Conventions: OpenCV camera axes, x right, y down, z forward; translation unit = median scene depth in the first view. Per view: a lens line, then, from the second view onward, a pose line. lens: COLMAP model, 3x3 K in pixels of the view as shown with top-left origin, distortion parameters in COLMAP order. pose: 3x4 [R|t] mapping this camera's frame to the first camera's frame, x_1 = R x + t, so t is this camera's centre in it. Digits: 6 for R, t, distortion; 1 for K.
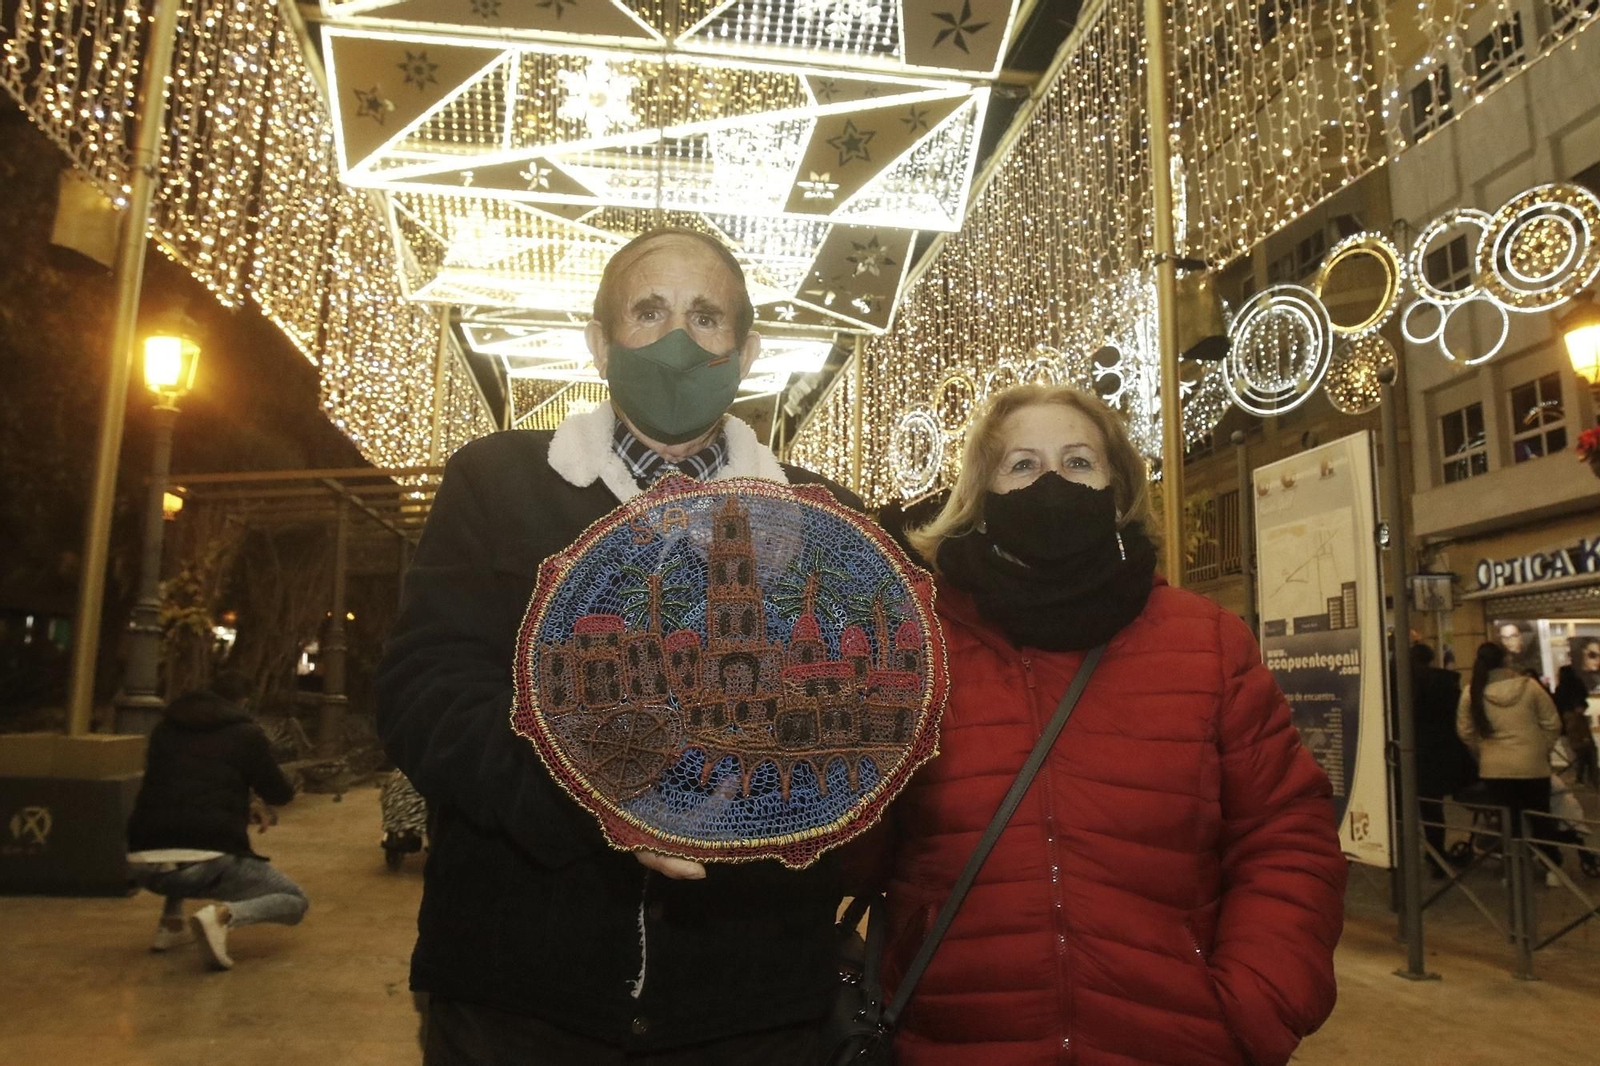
lens RADIAL K [[1161.8, 0, 800.3], [0, 1161.8, 533.7], [0, 0, 1]] dist [-0.096285, 0.054948]
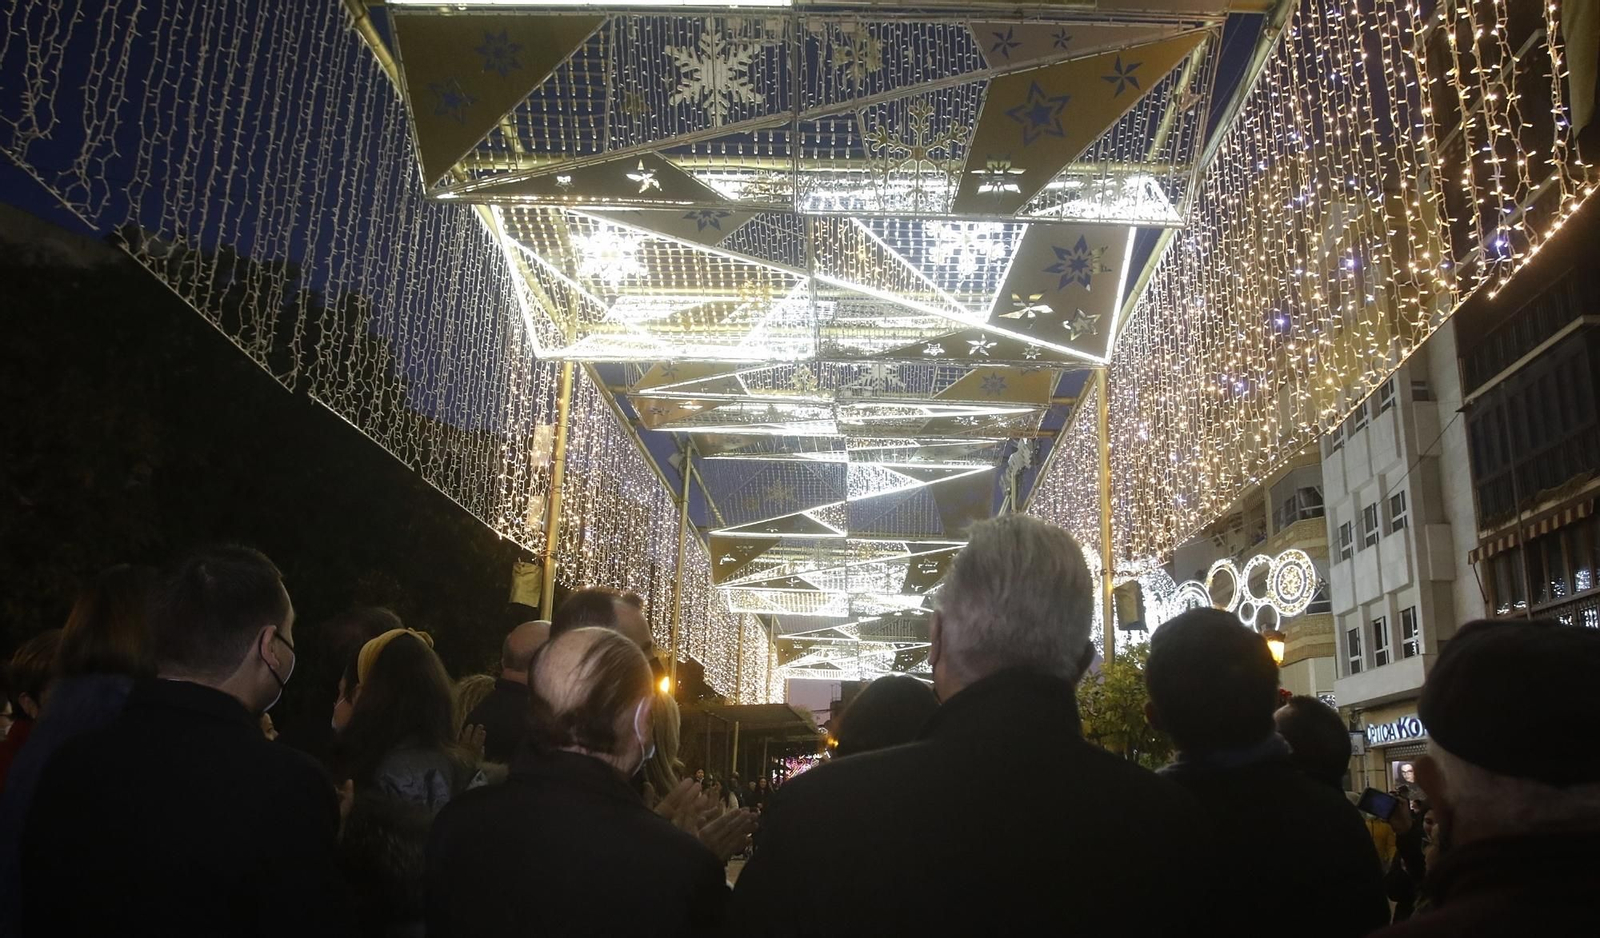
lens RADIAL K [[1159.2, 0, 797.2], [0, 1159.2, 530.8], [0, 0, 1]] dist [-0.089428, 0.046339]
pose [[0.977142, -0.032169, -0.210142, 0.283788], [0.014112, 0.996120, -0.086868, -0.216712], [0.212121, 0.081917, 0.973804, -1.338295]]
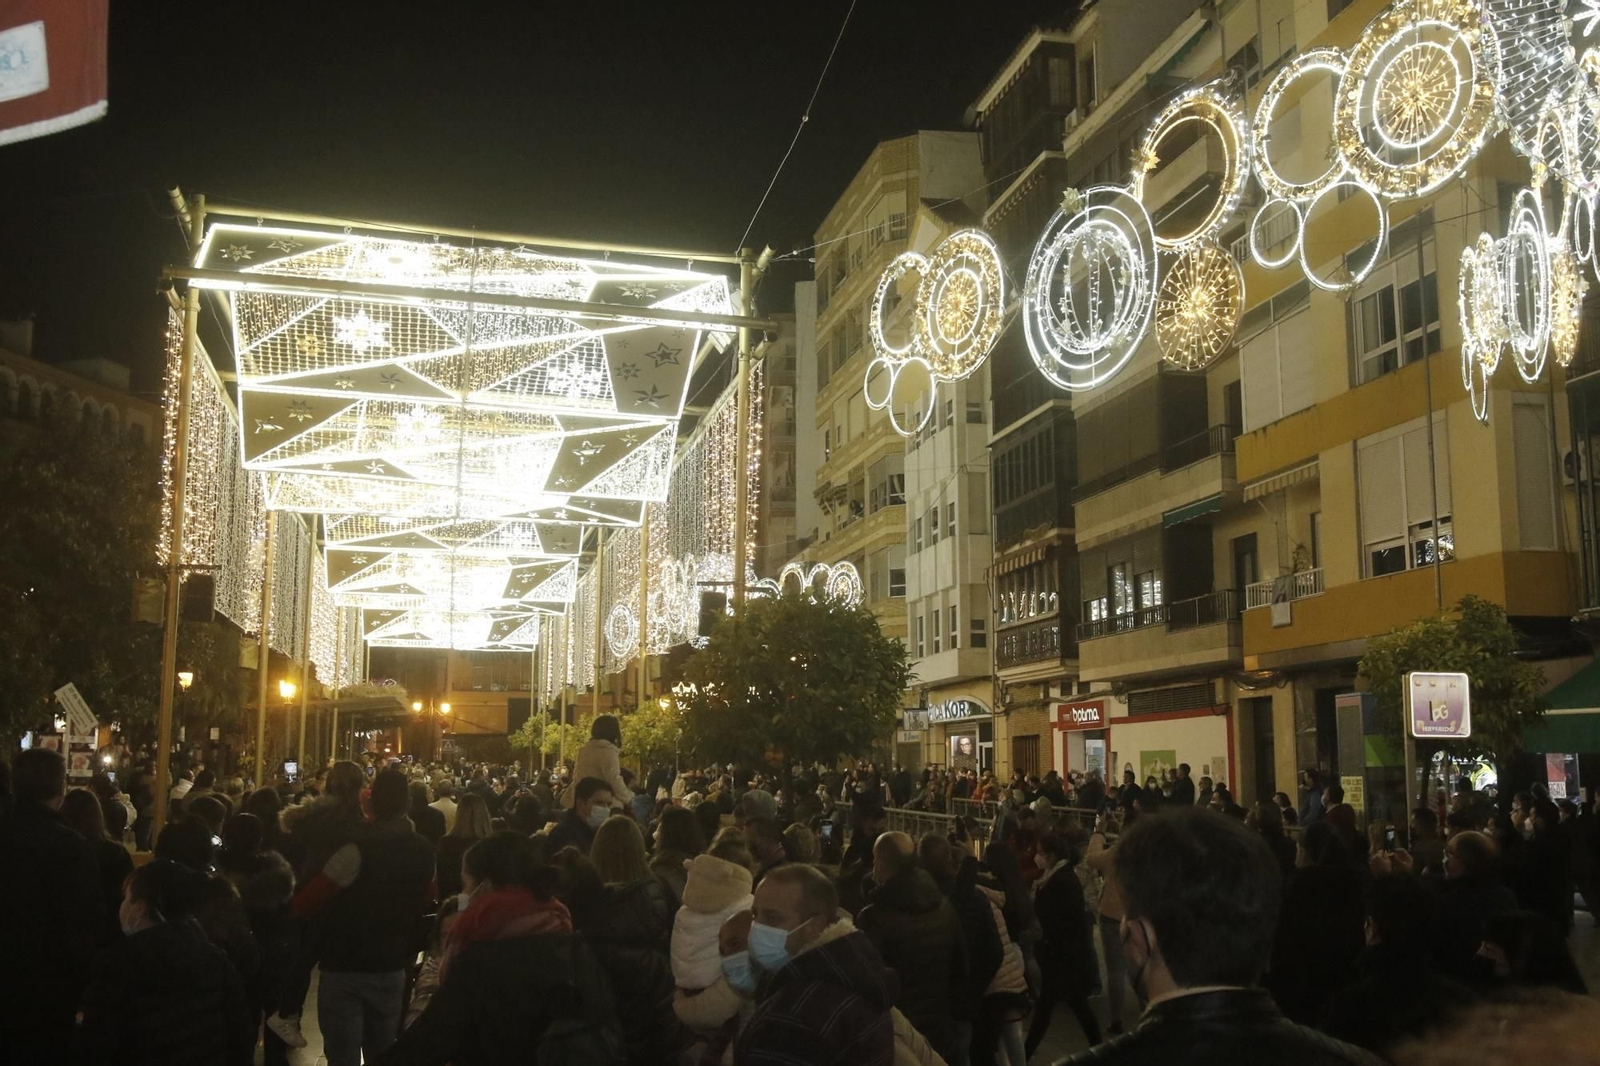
lens RADIAL K [[1664.3, 0, 786.1], [0, 1664.3, 523.1], [0, 0, 1]] dist [-0.046060, 0.000000]
pose [[0.998601, -0.004909, 0.052657, 0.436729], [0.004695, 0.999980, 0.004183, -0.479984], [-0.052676, -0.003930, 0.998604, -2.798152]]
